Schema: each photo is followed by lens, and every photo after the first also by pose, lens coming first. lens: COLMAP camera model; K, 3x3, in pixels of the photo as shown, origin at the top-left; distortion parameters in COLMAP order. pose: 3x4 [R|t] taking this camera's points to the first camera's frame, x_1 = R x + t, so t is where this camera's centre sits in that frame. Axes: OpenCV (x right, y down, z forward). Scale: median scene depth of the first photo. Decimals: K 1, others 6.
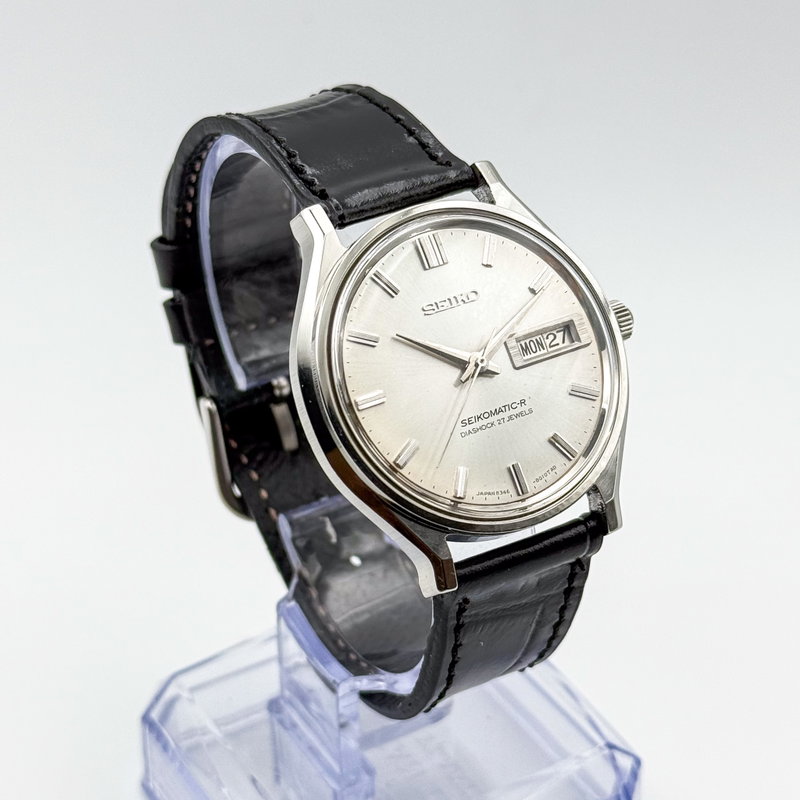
lens RADIAL K [[2099.3, 0, 400.0], [0, 2099.3, 400.0], [0, 0, 1]] dist [0.289850, -0.654210]
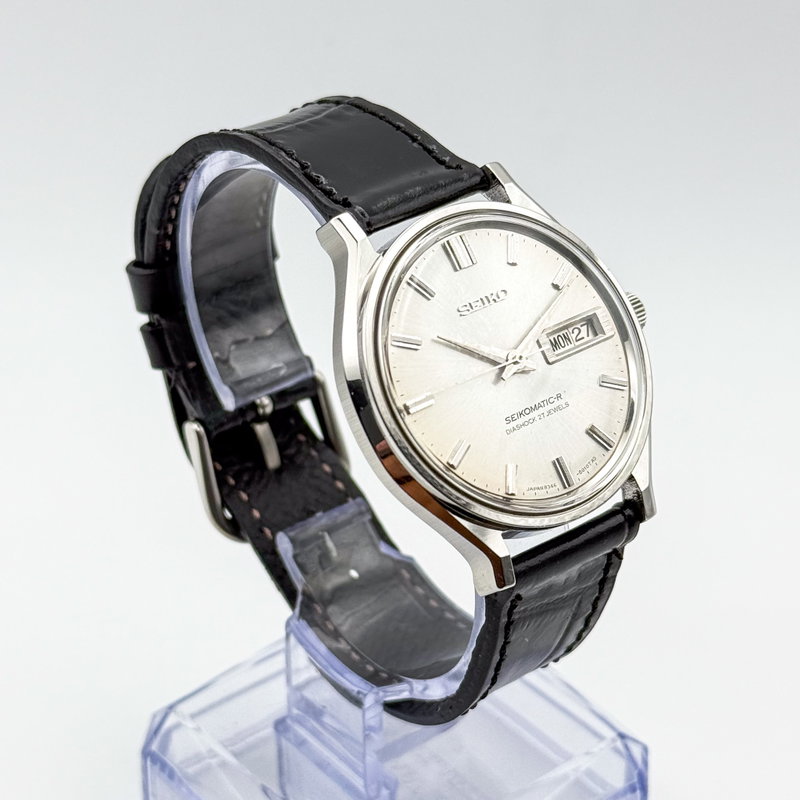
lens RADIAL K [[2099.3, 0, 400.0], [0, 2099.3, 400.0], [0, 0, 1]] dist [0.289850, -0.654210]
pose [[0.989513, -0.066777, 0.128084, -0.141245], [0.069044, 0.997524, -0.013338, 0.010564], [-0.126876, 0.022042, 0.991674, 0.006712]]
